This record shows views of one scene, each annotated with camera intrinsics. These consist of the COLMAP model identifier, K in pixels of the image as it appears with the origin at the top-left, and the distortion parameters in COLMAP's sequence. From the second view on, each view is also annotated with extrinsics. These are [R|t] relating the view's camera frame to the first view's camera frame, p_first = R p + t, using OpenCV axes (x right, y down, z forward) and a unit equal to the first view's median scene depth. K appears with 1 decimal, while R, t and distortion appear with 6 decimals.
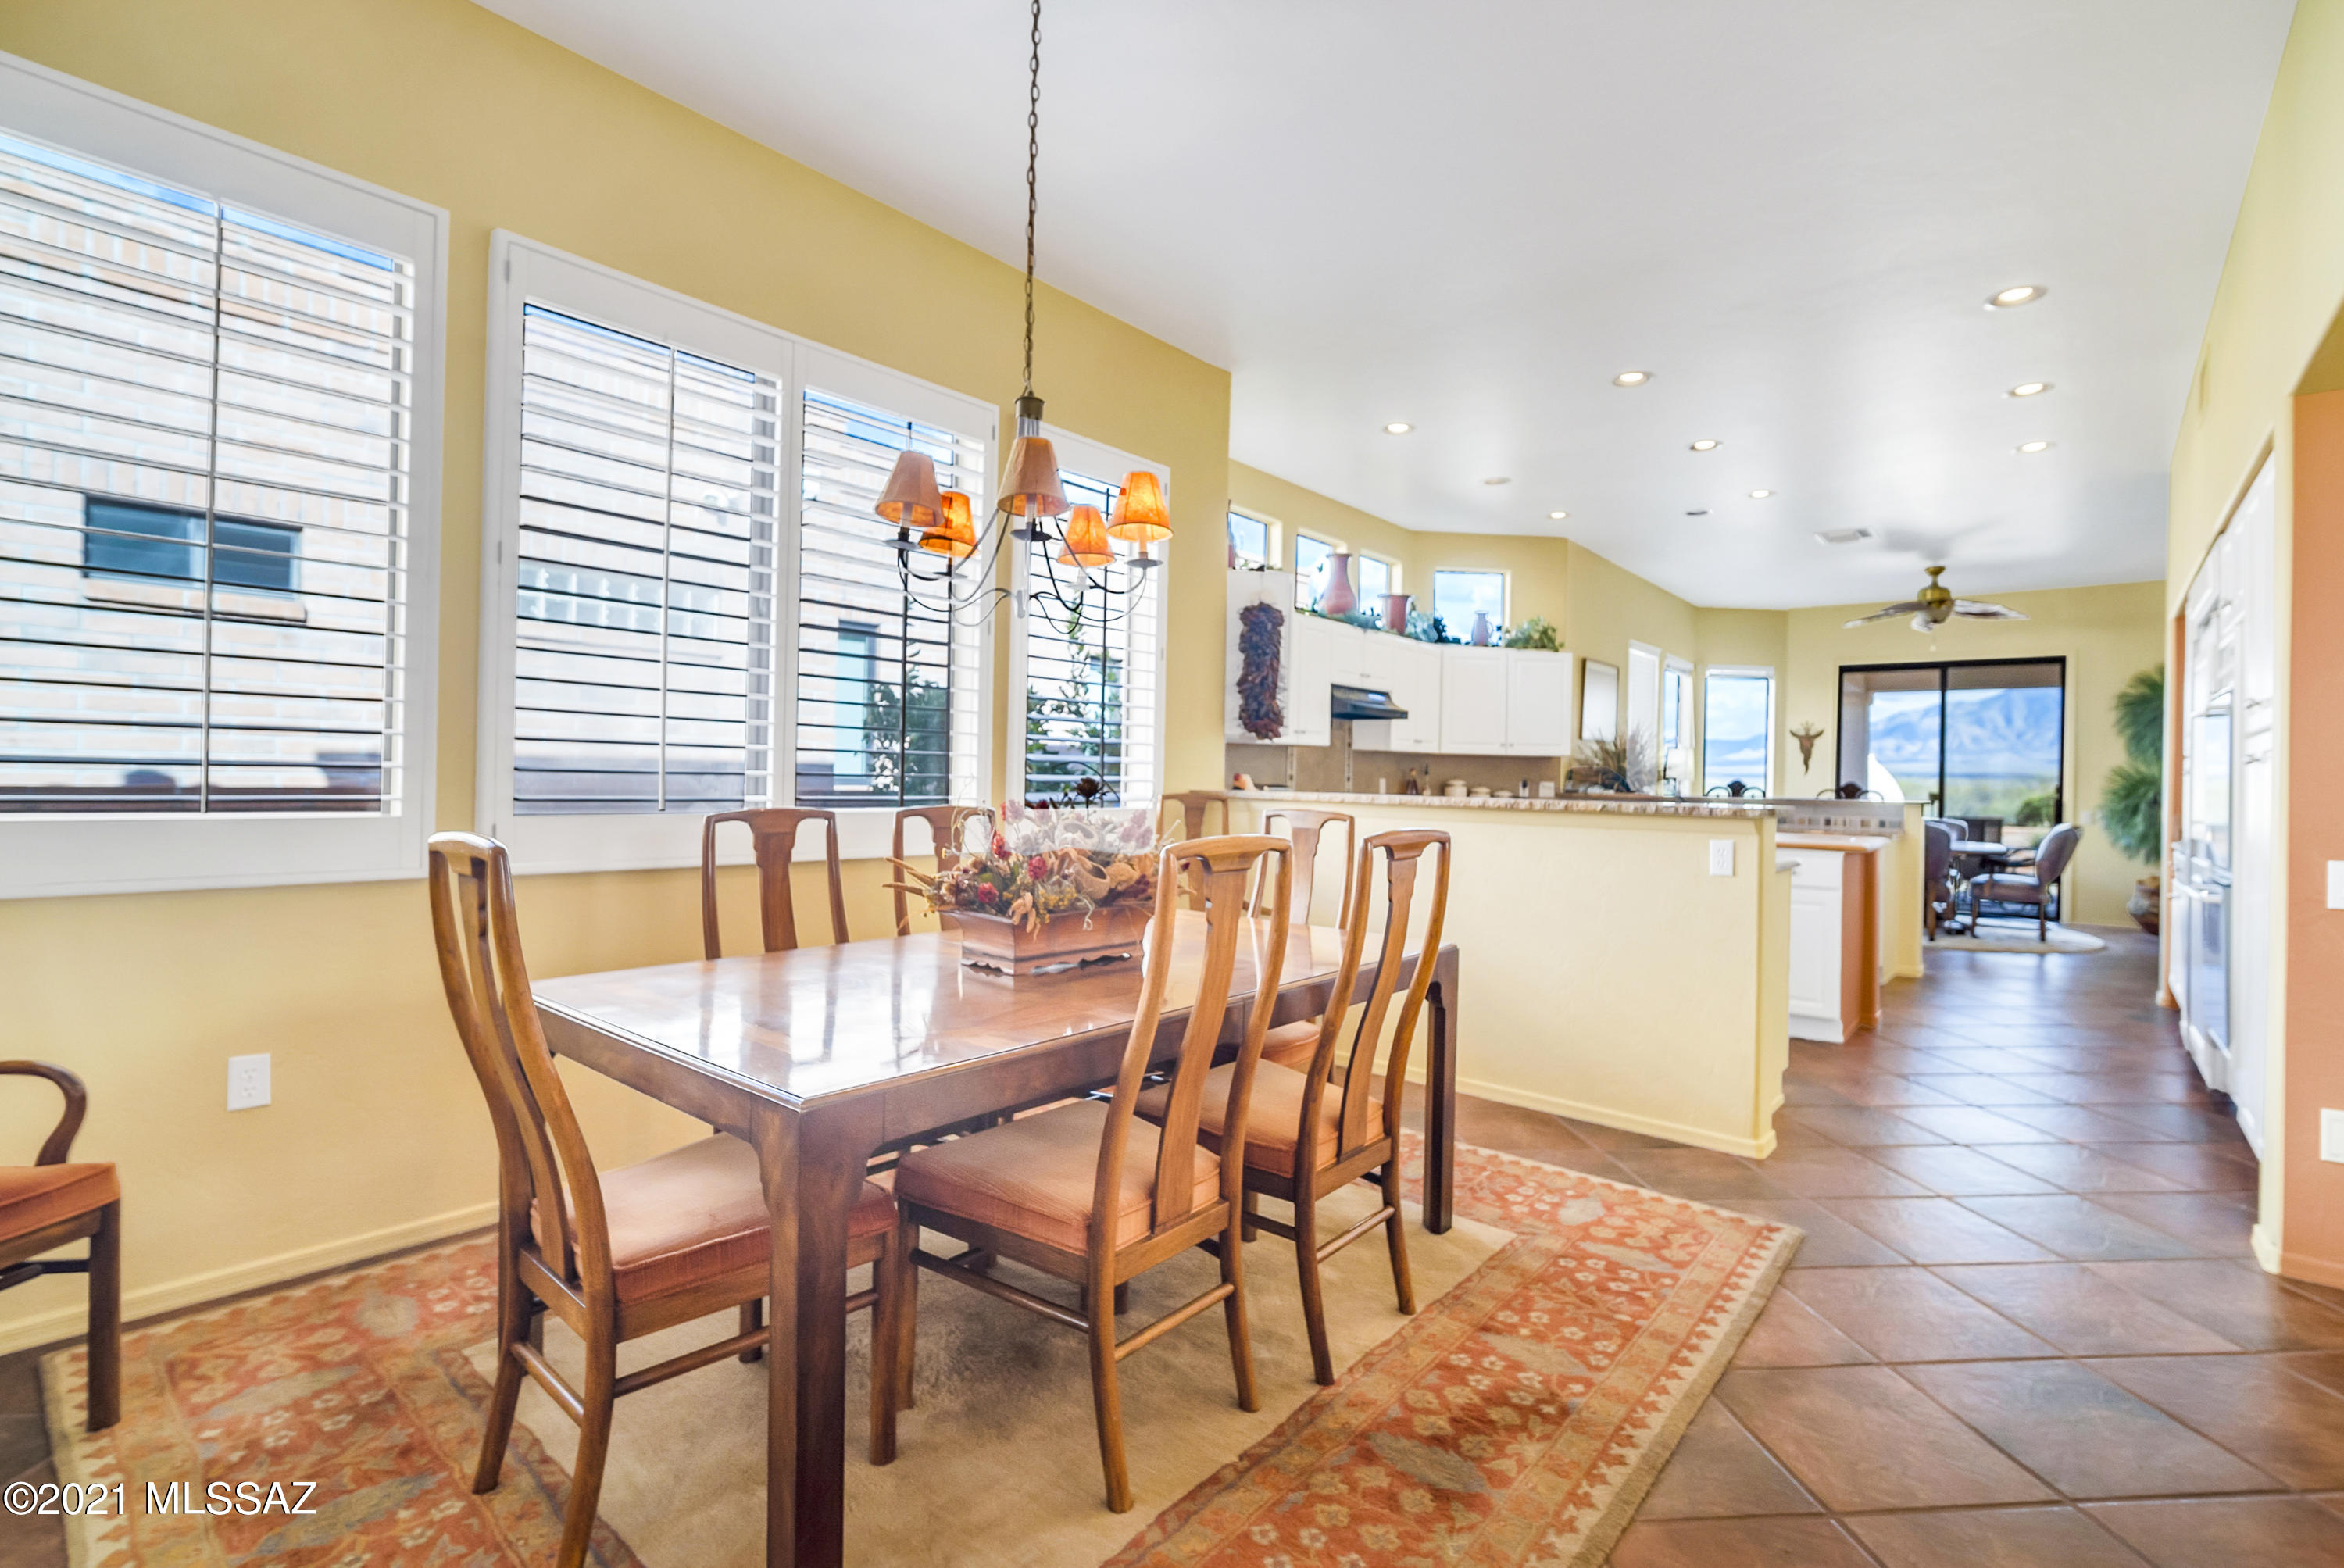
lens RADIAL K [[1040.6, 0, 1192.5], [0, 1040.6, 774.3], [0, 0, 1]] dist [-0.010873, 0.001964]
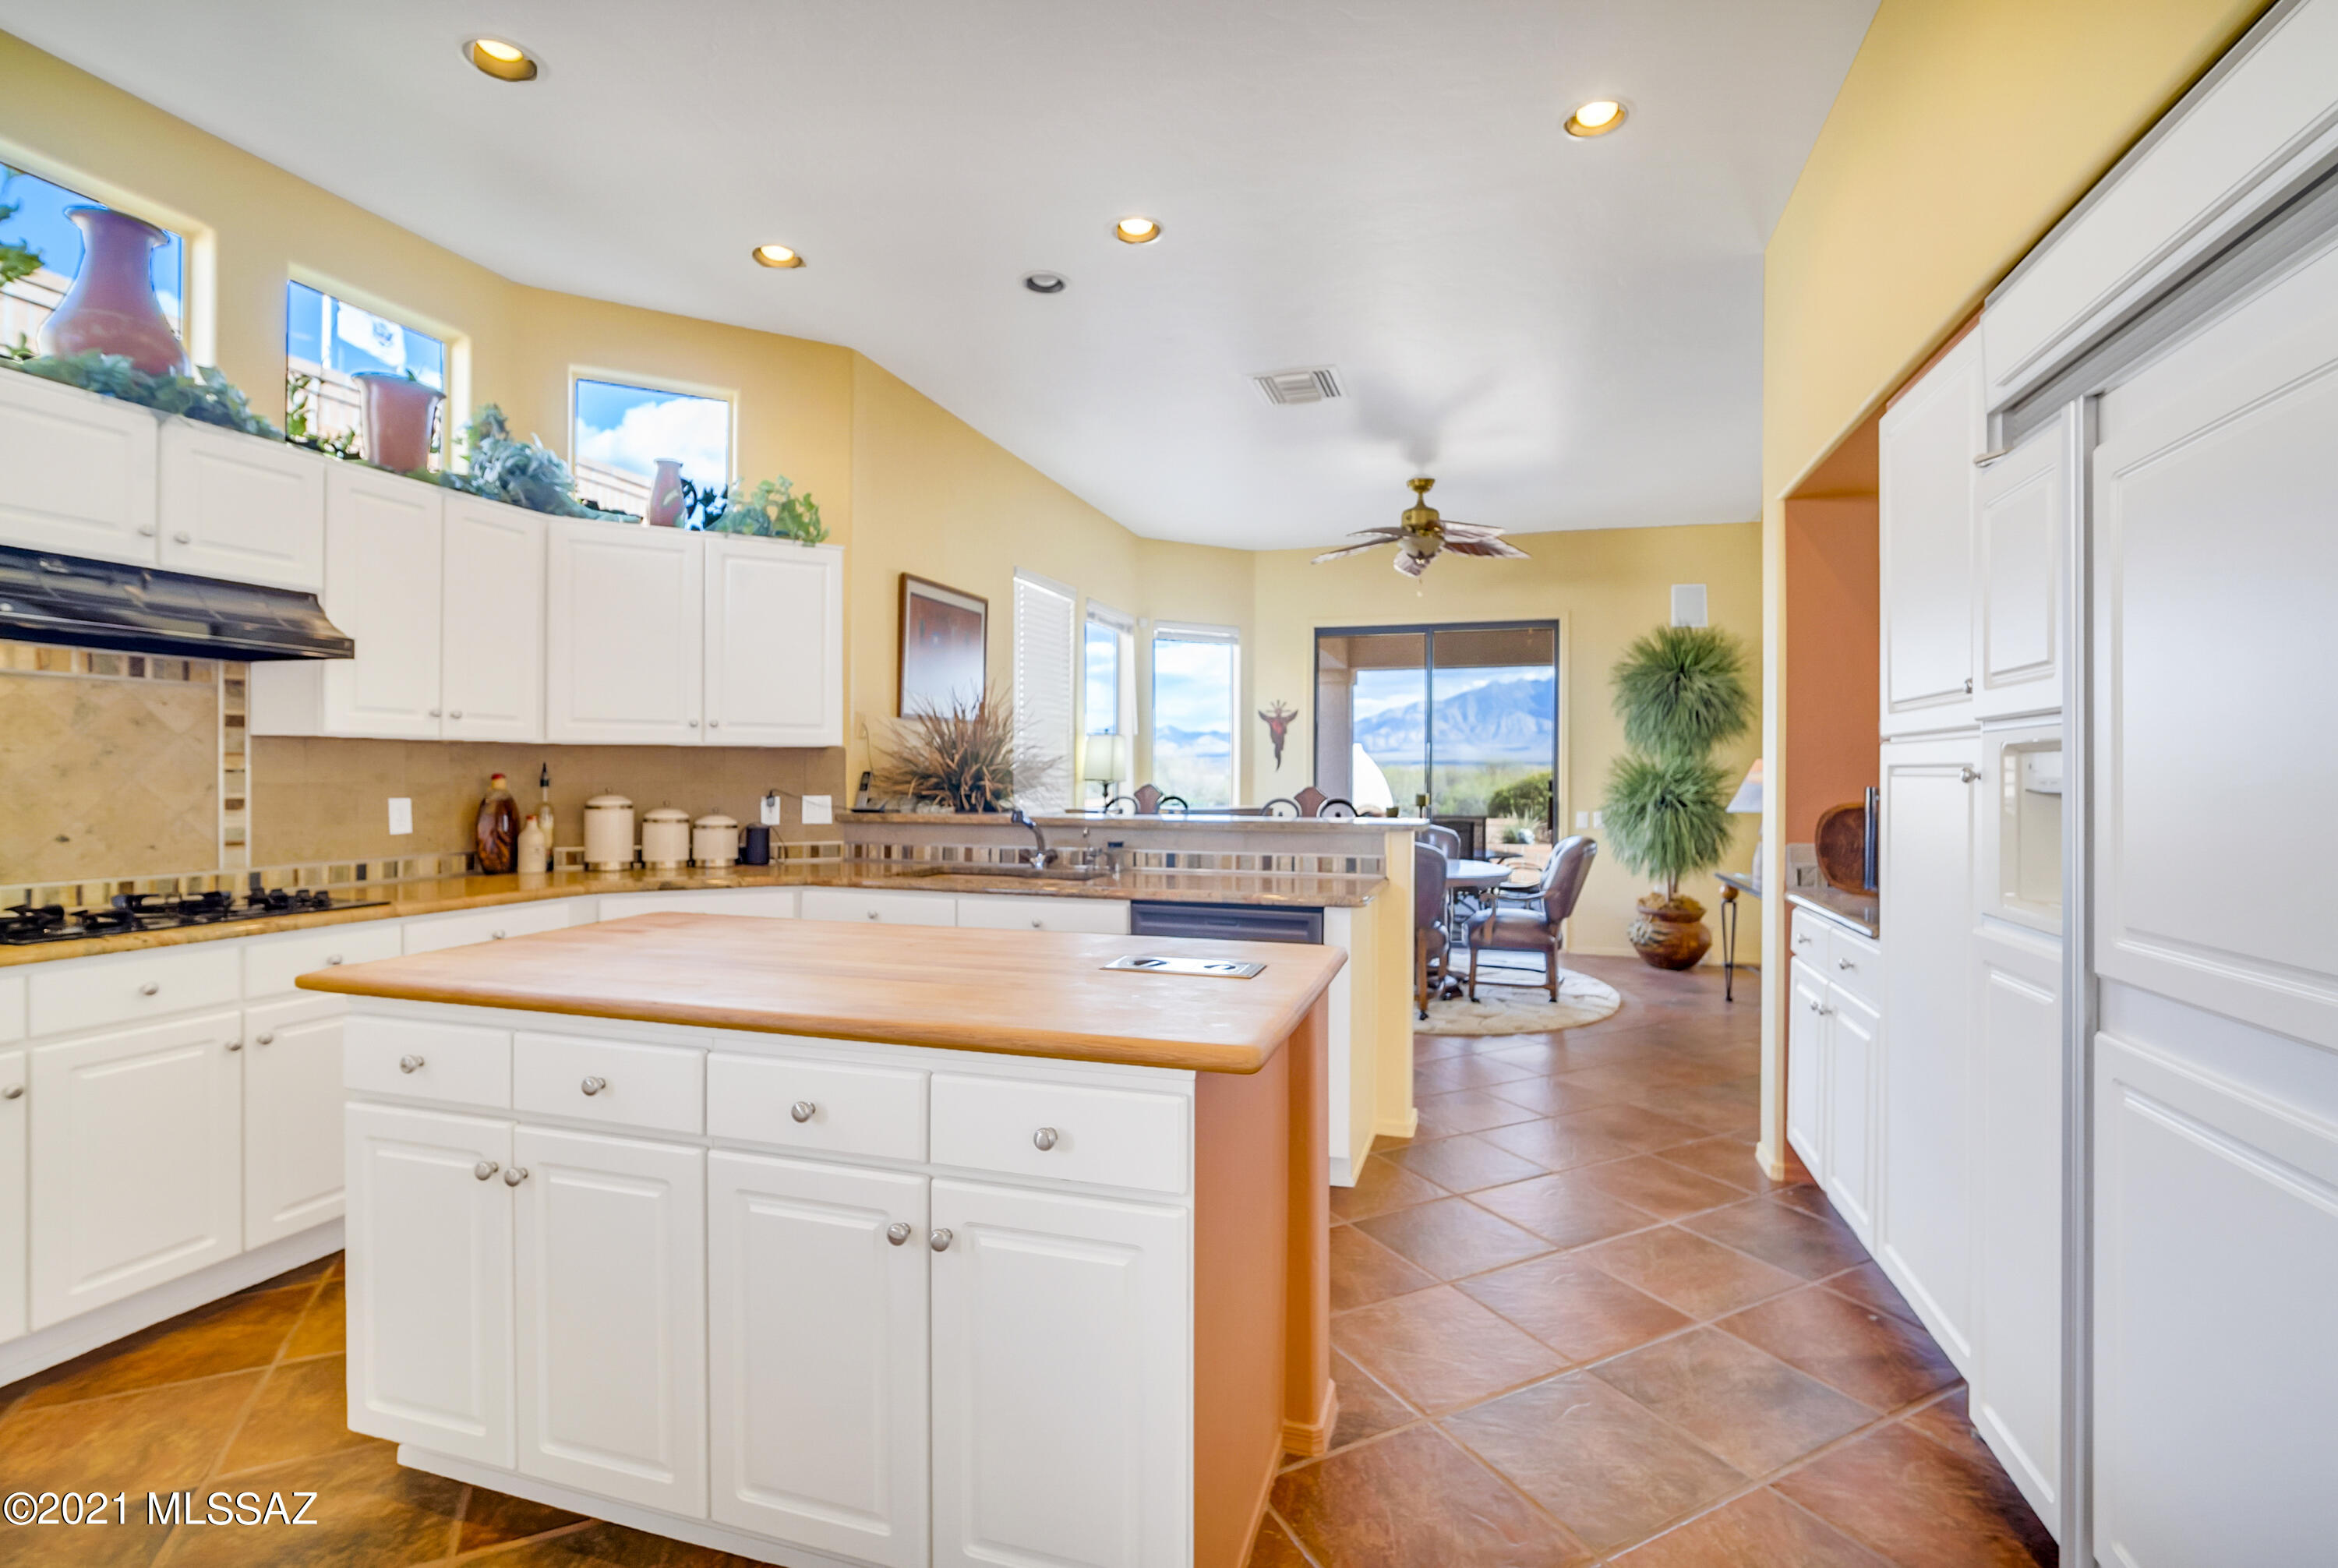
lens RADIAL K [[1038.0, 0, 1156.4], [0, 1038.0, 777.0], [0, 0, 1]] dist [-0.010873, 0.001964]
pose [[0.929088, -0.015786, 0.369521, 0.282808], [0.012277, 0.999854, 0.011844, -0.005683], [-0.369654, -0.006467, 0.929147, 0.405573]]
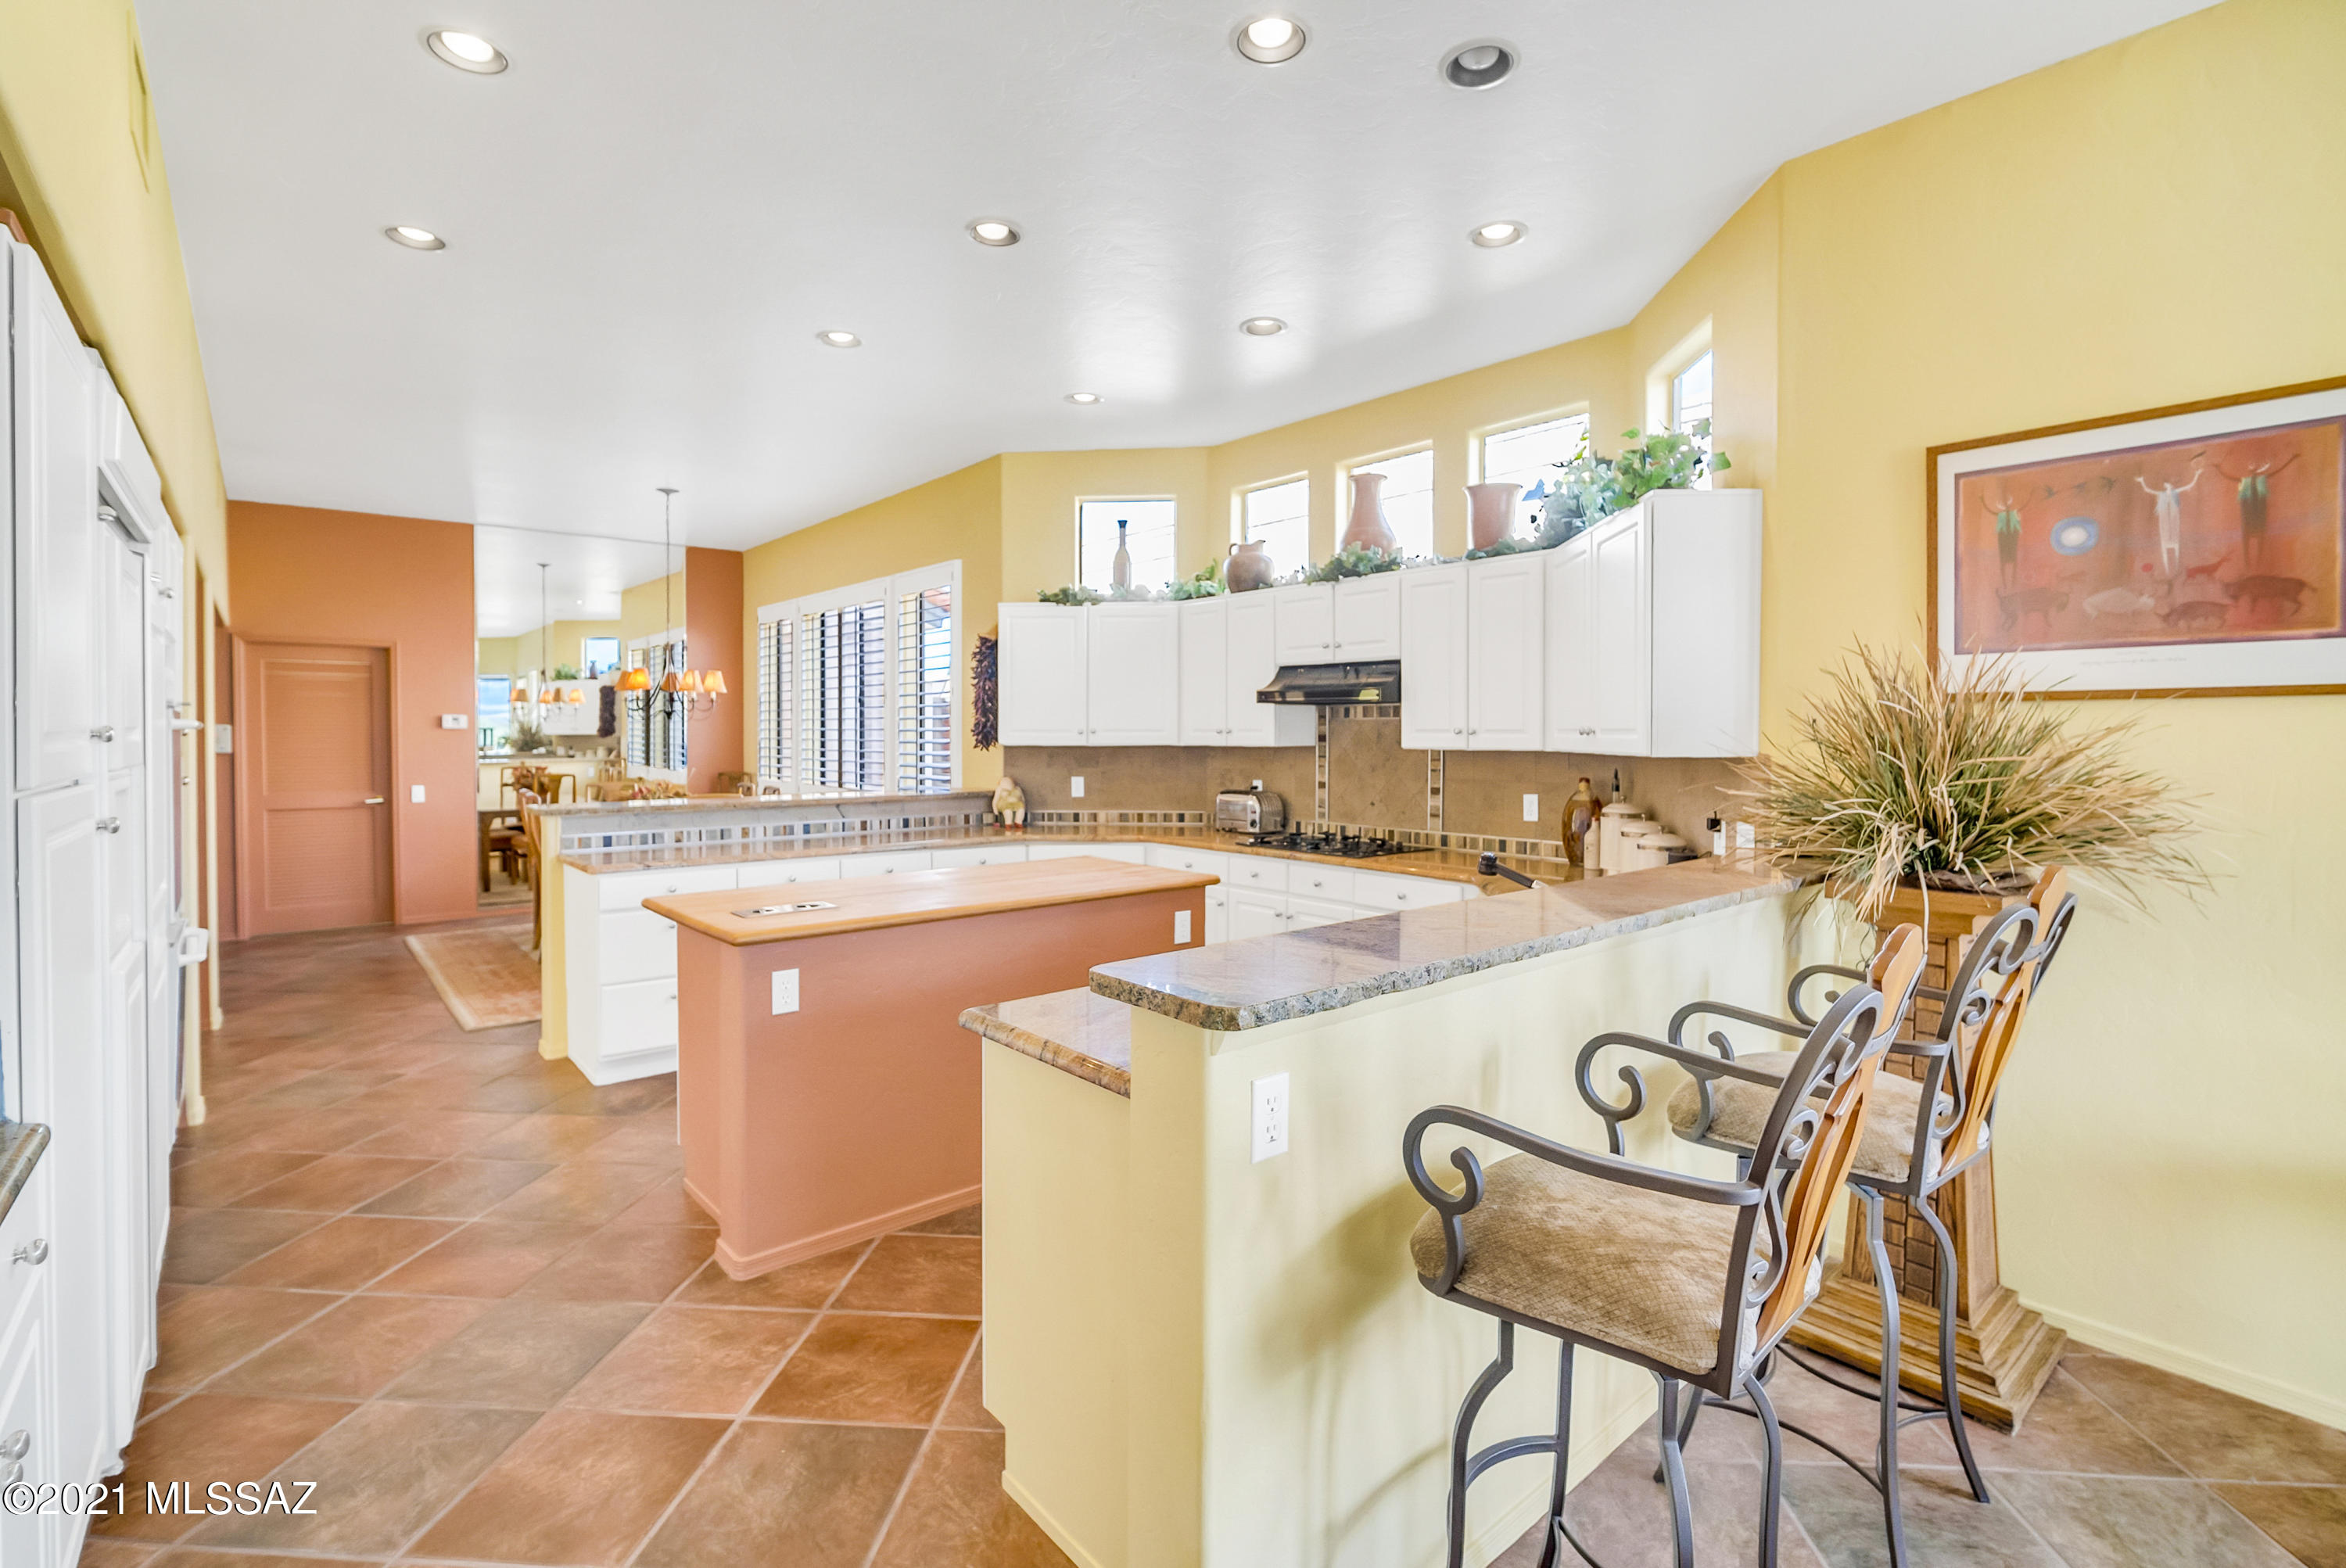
lens RADIAL K [[1041.6, 0, 1183.9], [0, 1041.6, 746.0], [0, 0, 1]] dist [-0.010873, 0.001964]
pose [[-0.148854, -0.005174, -0.988846, 0.702460], [0.000933, 0.999985, -0.005373, -0.017715], [0.988859, -0.001723, -0.148847, 0.797106]]
